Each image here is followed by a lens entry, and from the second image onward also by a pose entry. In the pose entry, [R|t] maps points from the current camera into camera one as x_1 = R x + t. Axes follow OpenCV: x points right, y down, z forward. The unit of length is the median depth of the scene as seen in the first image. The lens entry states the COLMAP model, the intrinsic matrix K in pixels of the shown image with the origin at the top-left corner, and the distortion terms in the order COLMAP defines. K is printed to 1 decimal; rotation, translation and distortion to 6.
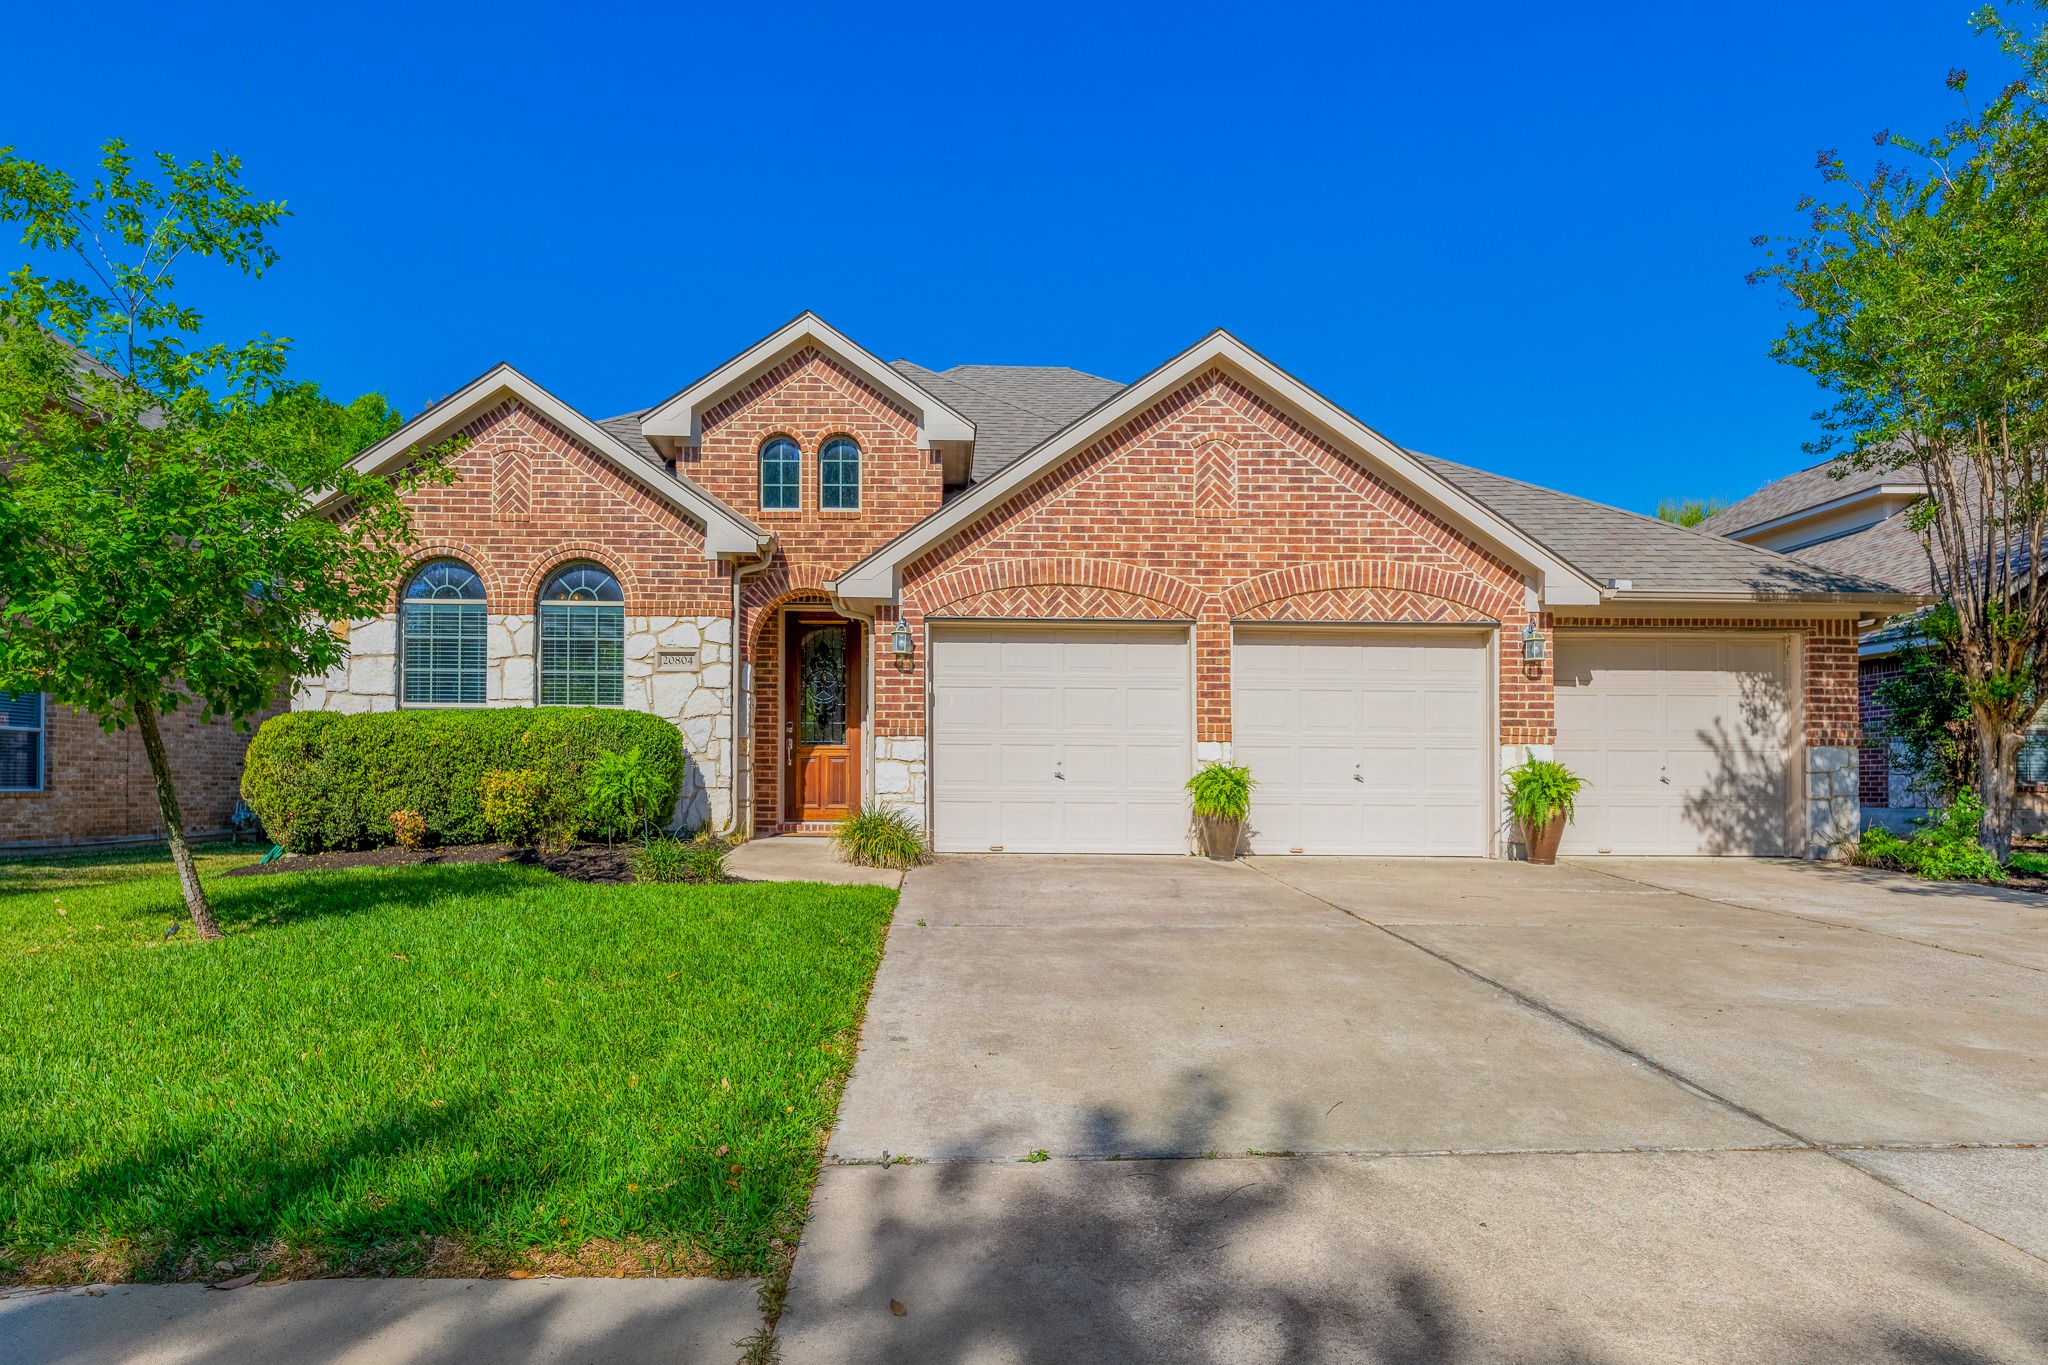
lens RADIAL K [[980.7, 0, 1035.2], [0, 980.7, 682.4], [0, 0, 1]] dist [-0.005662, -0.001776]
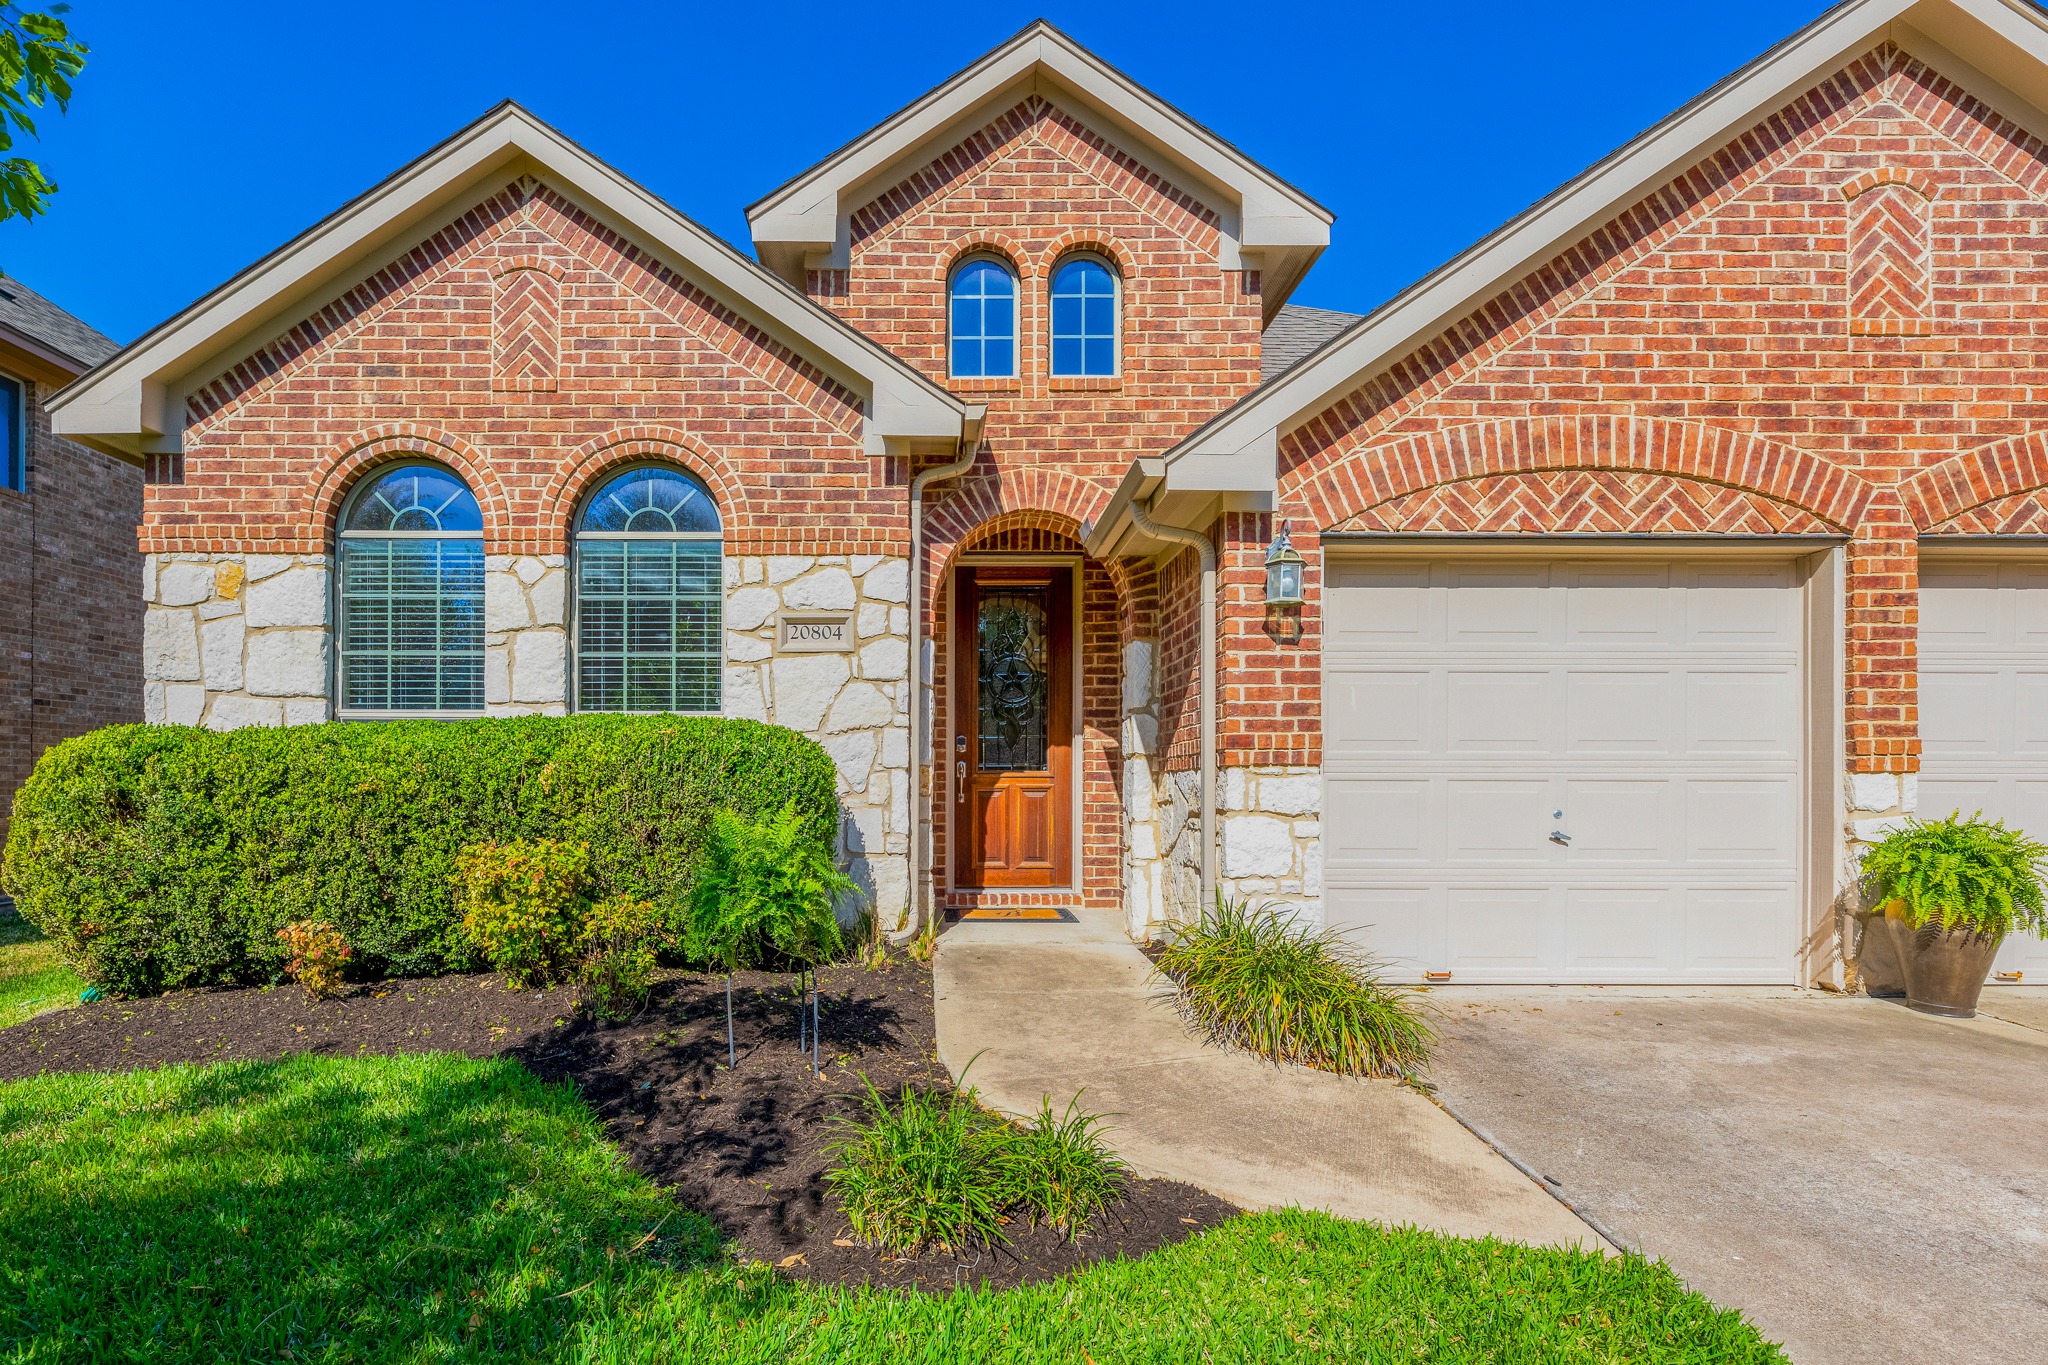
lens RADIAL K [[854.7, 0, 1011.1], [0, 854.7, 686.5], [0, 0, 1]] dist [-0.005205, 0.002048]
pose [[0.999958, -0.007423, -0.005299, -0.270626], [0.007378, 0.999938, -0.008364, 0.015558], [0.005360, 0.008325, 0.999951, 0.546256]]
